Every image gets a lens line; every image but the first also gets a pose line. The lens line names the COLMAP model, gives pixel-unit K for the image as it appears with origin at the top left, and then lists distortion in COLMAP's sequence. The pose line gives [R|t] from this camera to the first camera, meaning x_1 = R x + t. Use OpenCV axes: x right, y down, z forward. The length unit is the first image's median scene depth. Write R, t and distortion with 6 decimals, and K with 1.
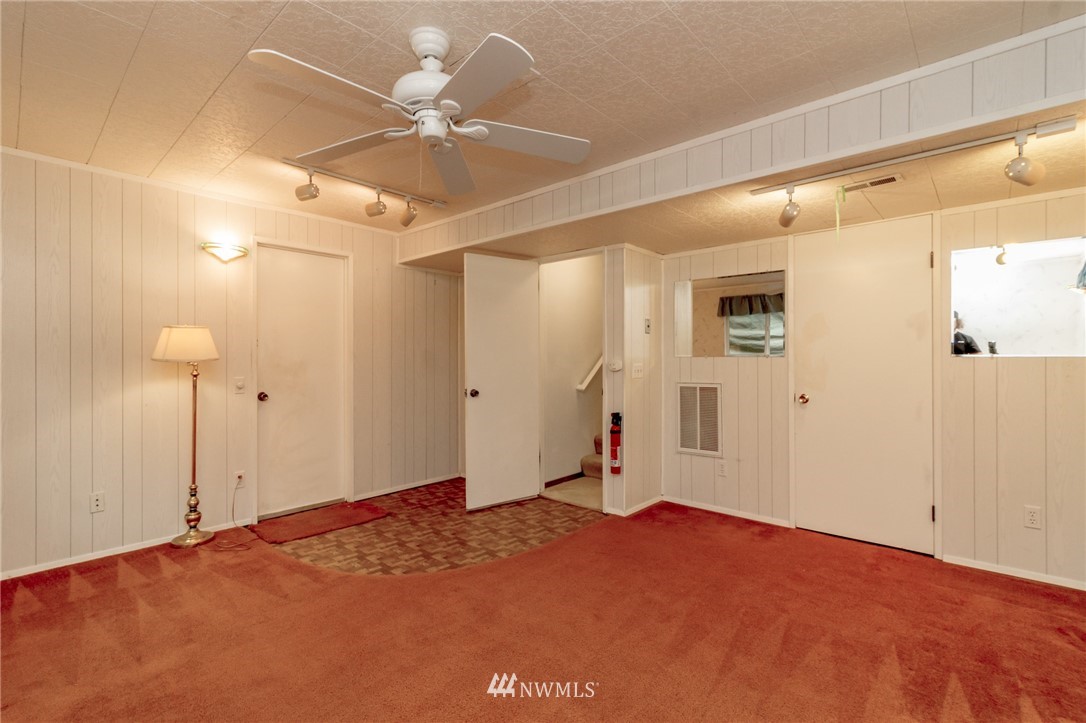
lens RADIAL K [[487.8, 0, 535.6], [0, 487.8, 355.4], [0, 0, 1]] dist [0.002933, 0.000194]
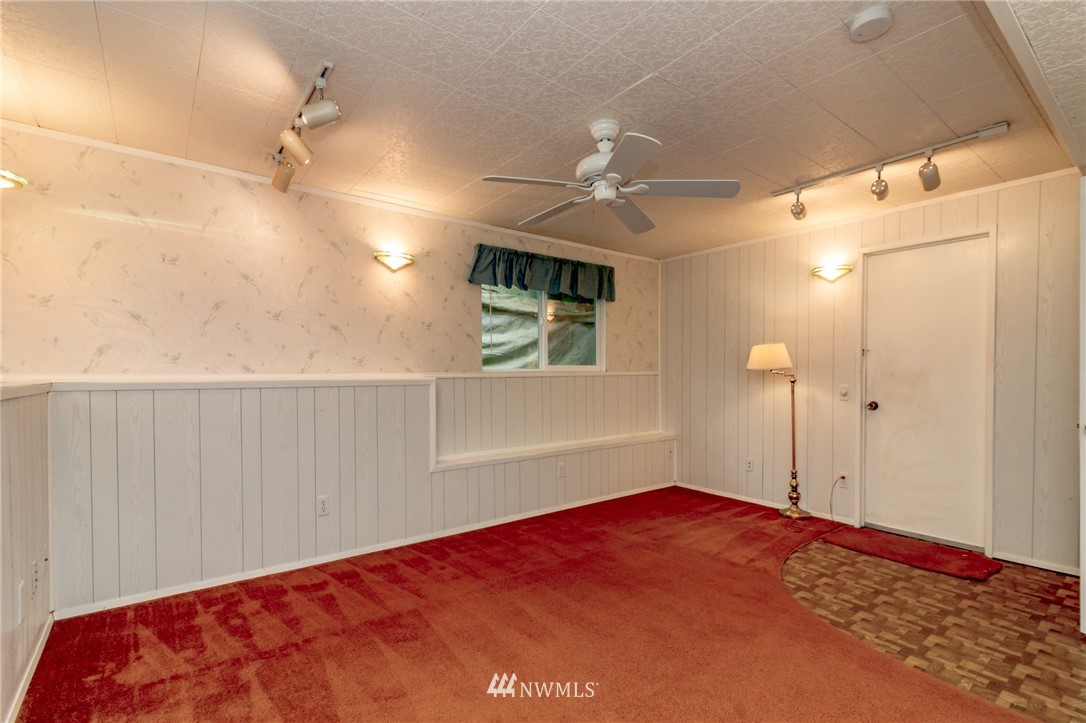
lens RADIAL K [[494.6, 0, 550.0], [0, 494.6, 375.3], [0, 0, 1]] dist [0.001338, 0.000119]
pose [[-0.162638, 0.007452, -0.986658, 0.634726], [0.008615, 0.999944, 0.006133, 0.011757], [0.986648, -0.007502, -0.162693, 0.591588]]
